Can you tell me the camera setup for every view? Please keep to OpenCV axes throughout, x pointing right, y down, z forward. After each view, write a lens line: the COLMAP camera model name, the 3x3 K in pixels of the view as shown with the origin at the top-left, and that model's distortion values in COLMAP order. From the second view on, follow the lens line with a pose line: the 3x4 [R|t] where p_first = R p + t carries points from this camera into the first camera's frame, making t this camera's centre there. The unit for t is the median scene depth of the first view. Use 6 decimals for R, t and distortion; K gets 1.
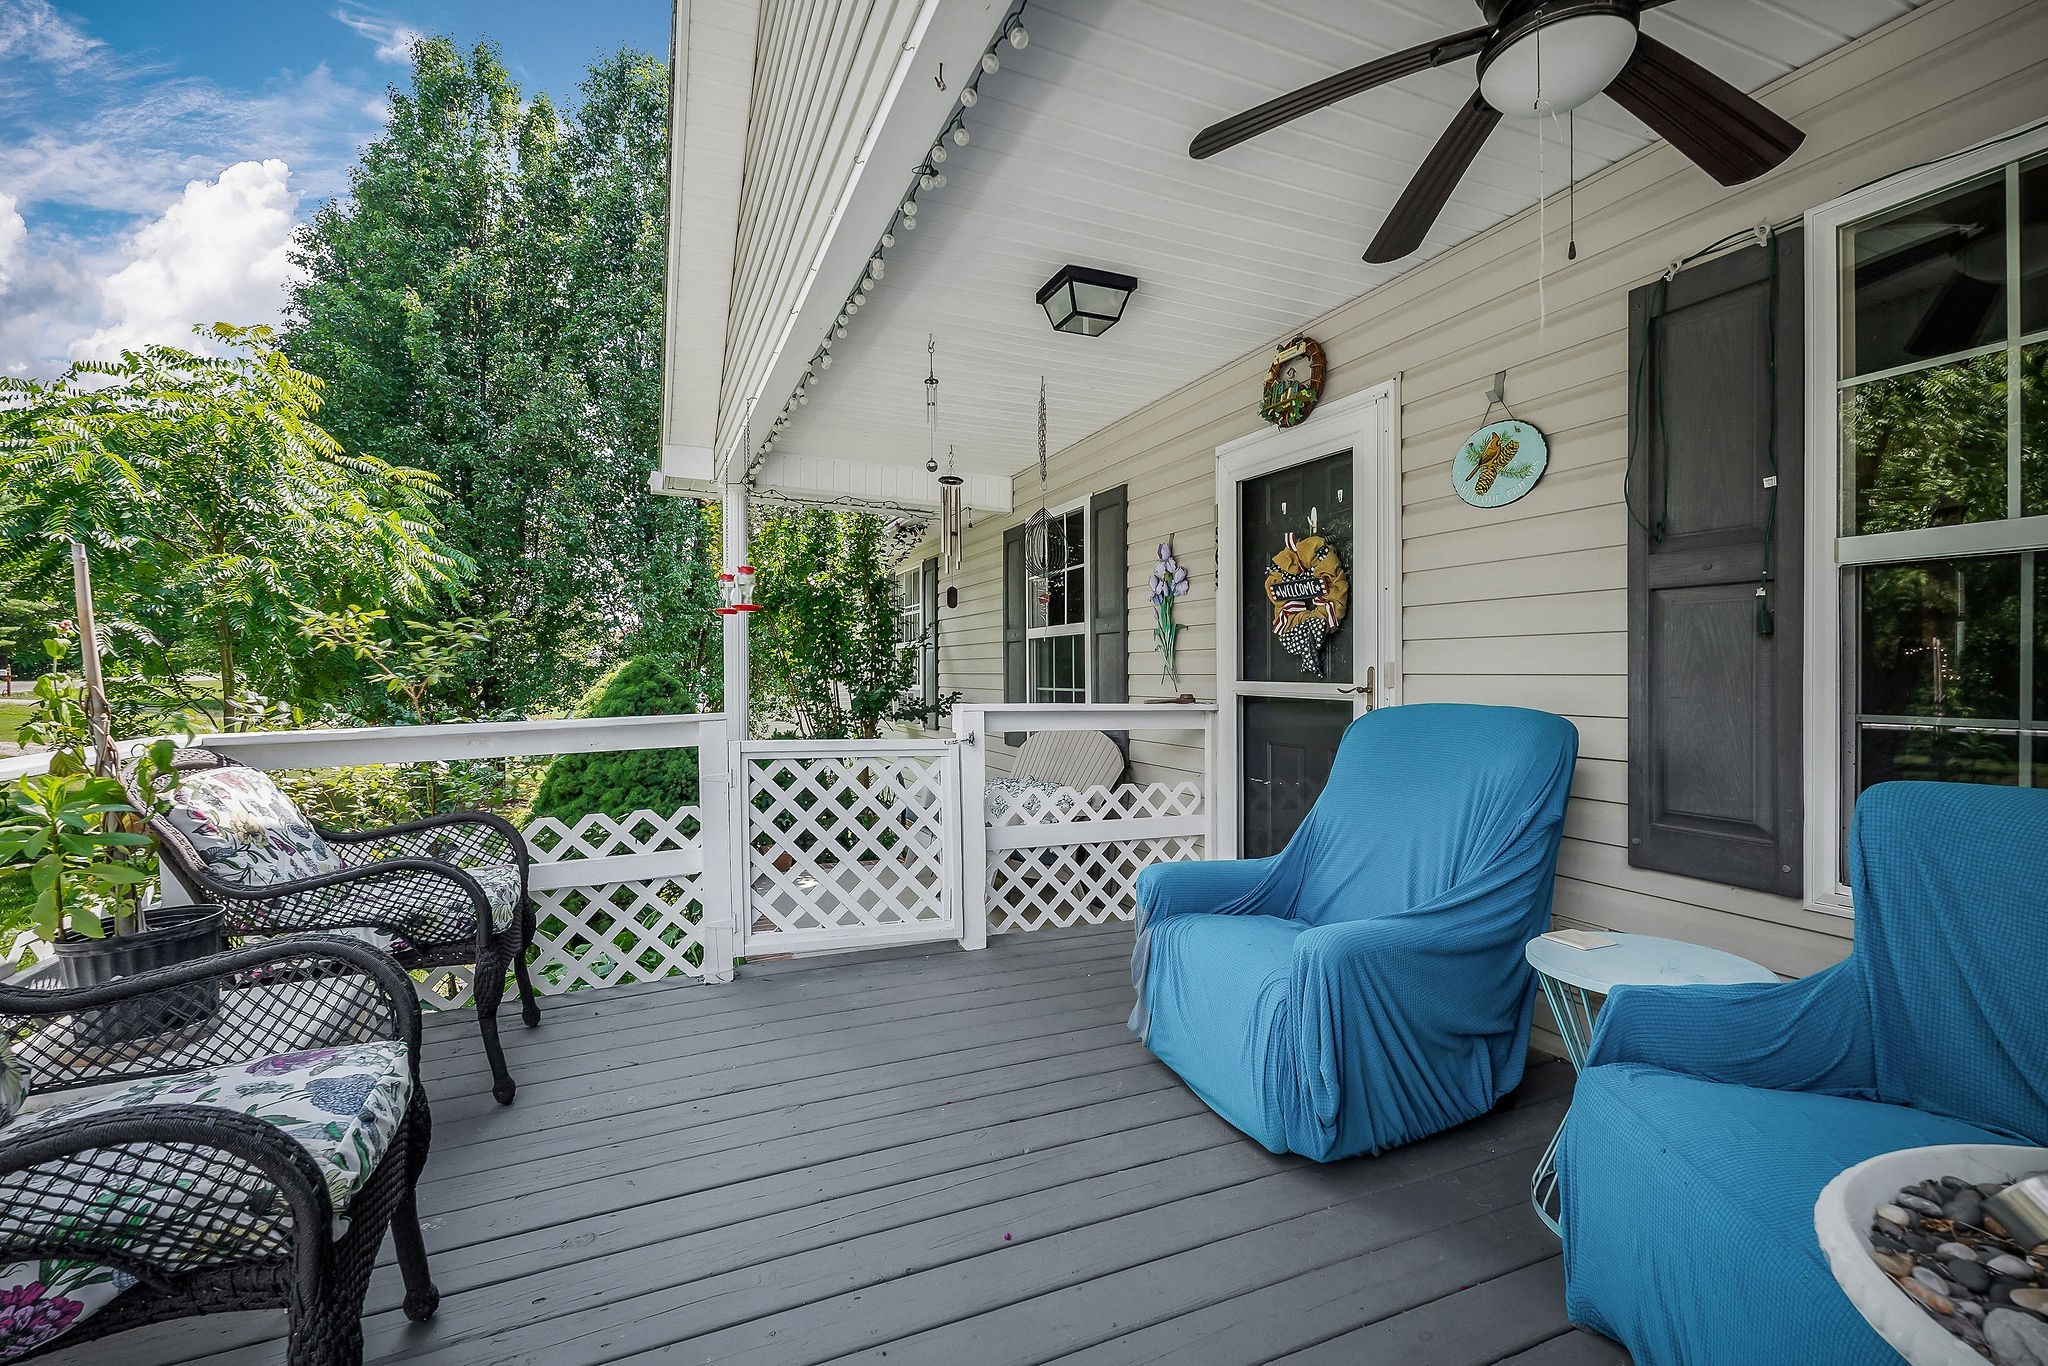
lens RADIAL K [[895.2, 0, 1024.0], [0, 895.2, 683.0], [0, 0, 1]] dist [0.000079, 0.000040]
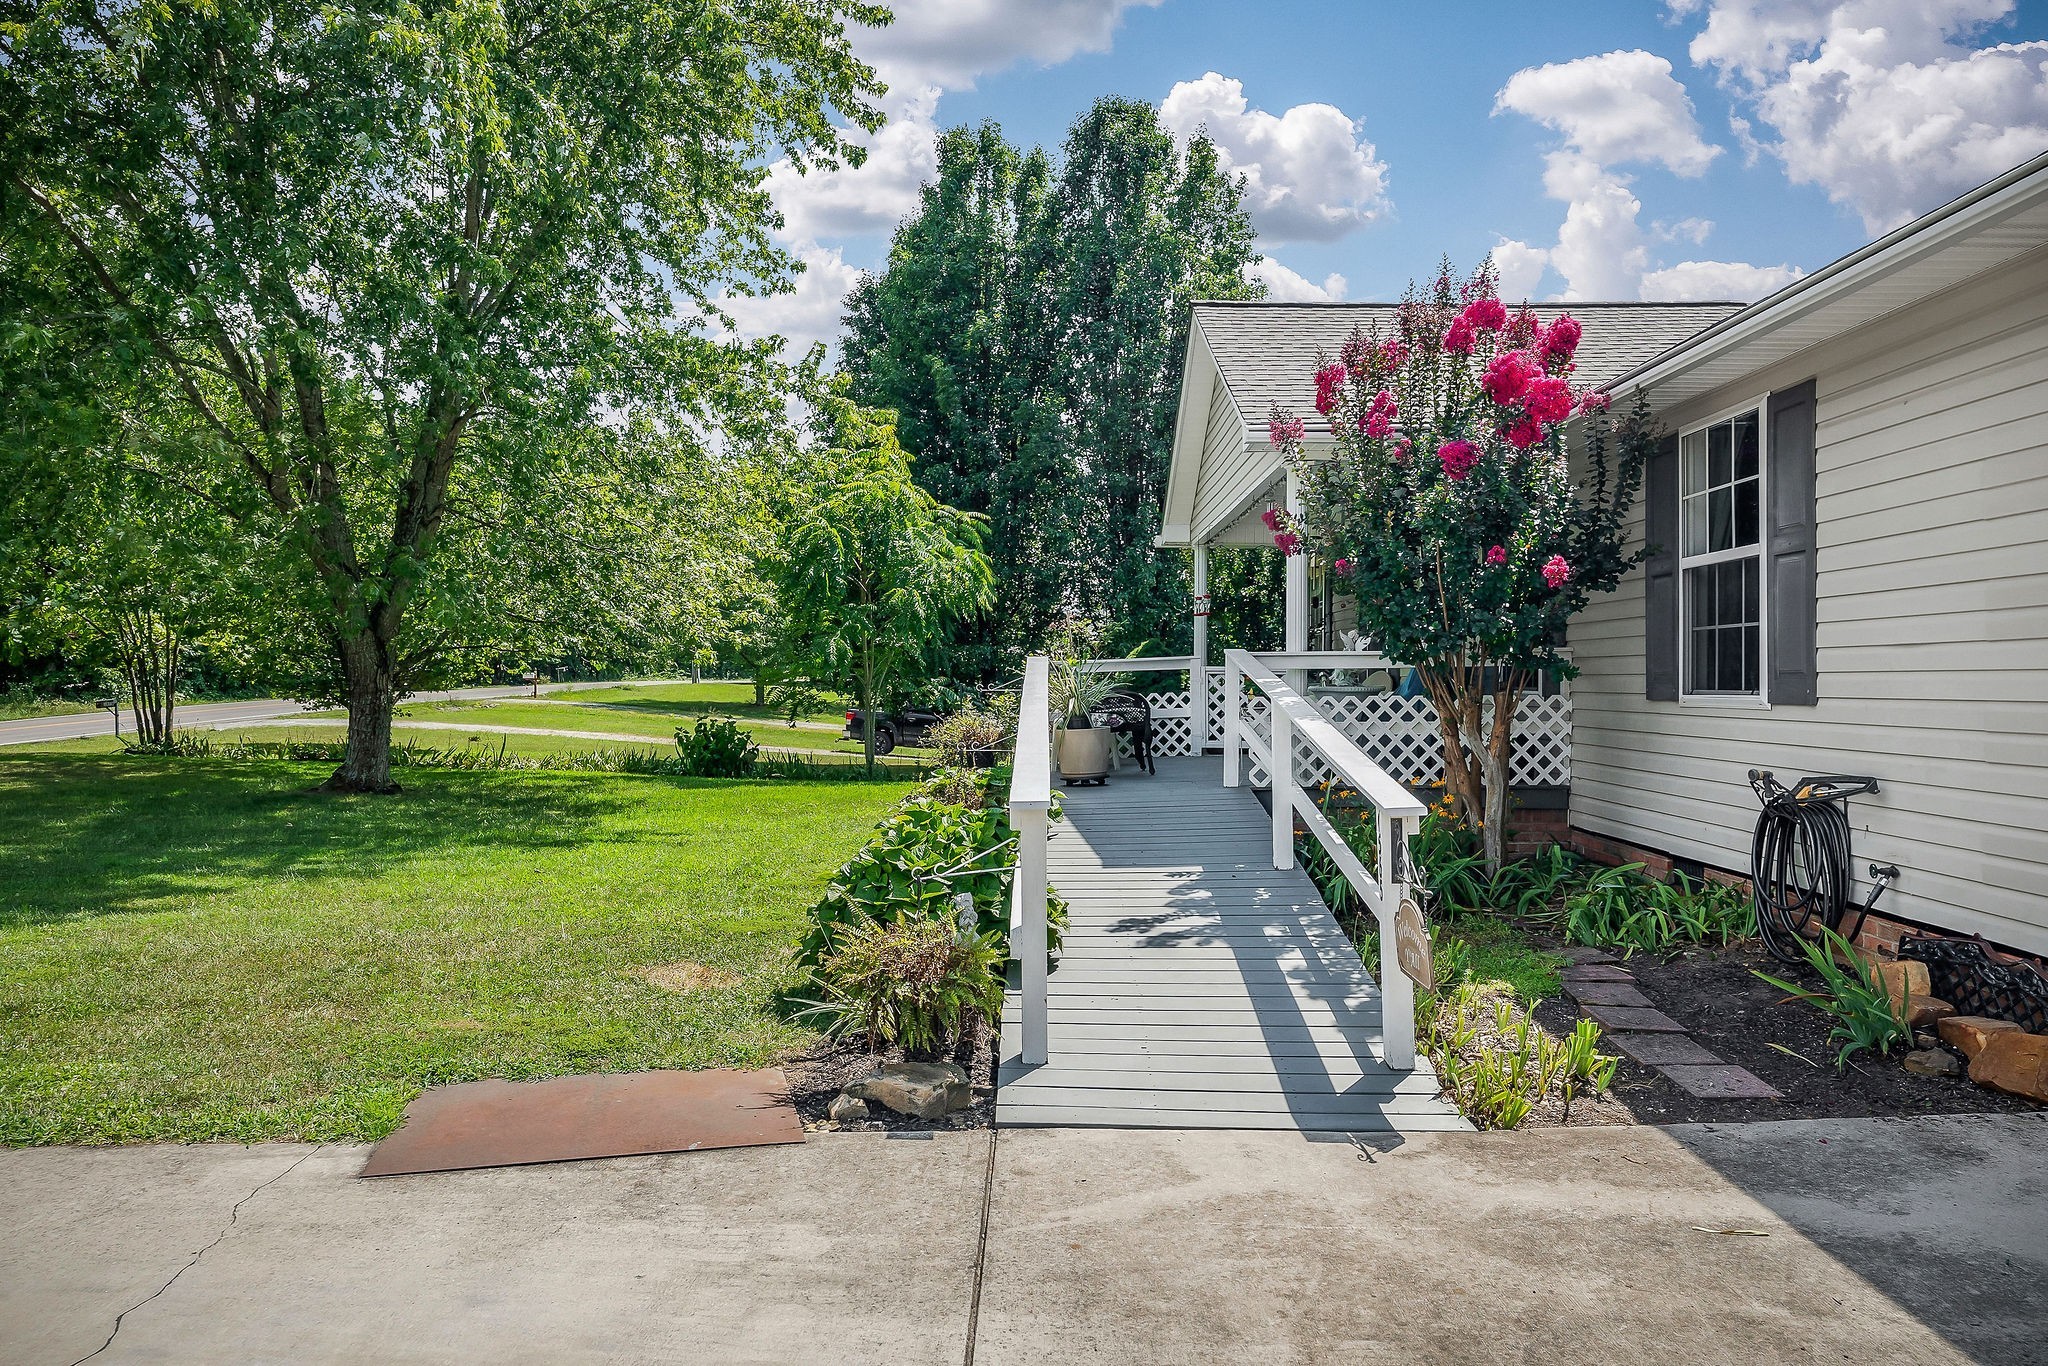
lens RADIAL K [[1013.4, 0, 1038.4], [0, 1013.4, 679.1], [0, 0, 1]] dist [-0.000514, 0.000007]
pose [[0.896385, 0.007584, -0.443212, 0.502658], [-0.006962, 0.999971, 0.003029, 0.082984], [0.443222, 0.000370, 0.896412, -1.678195]]
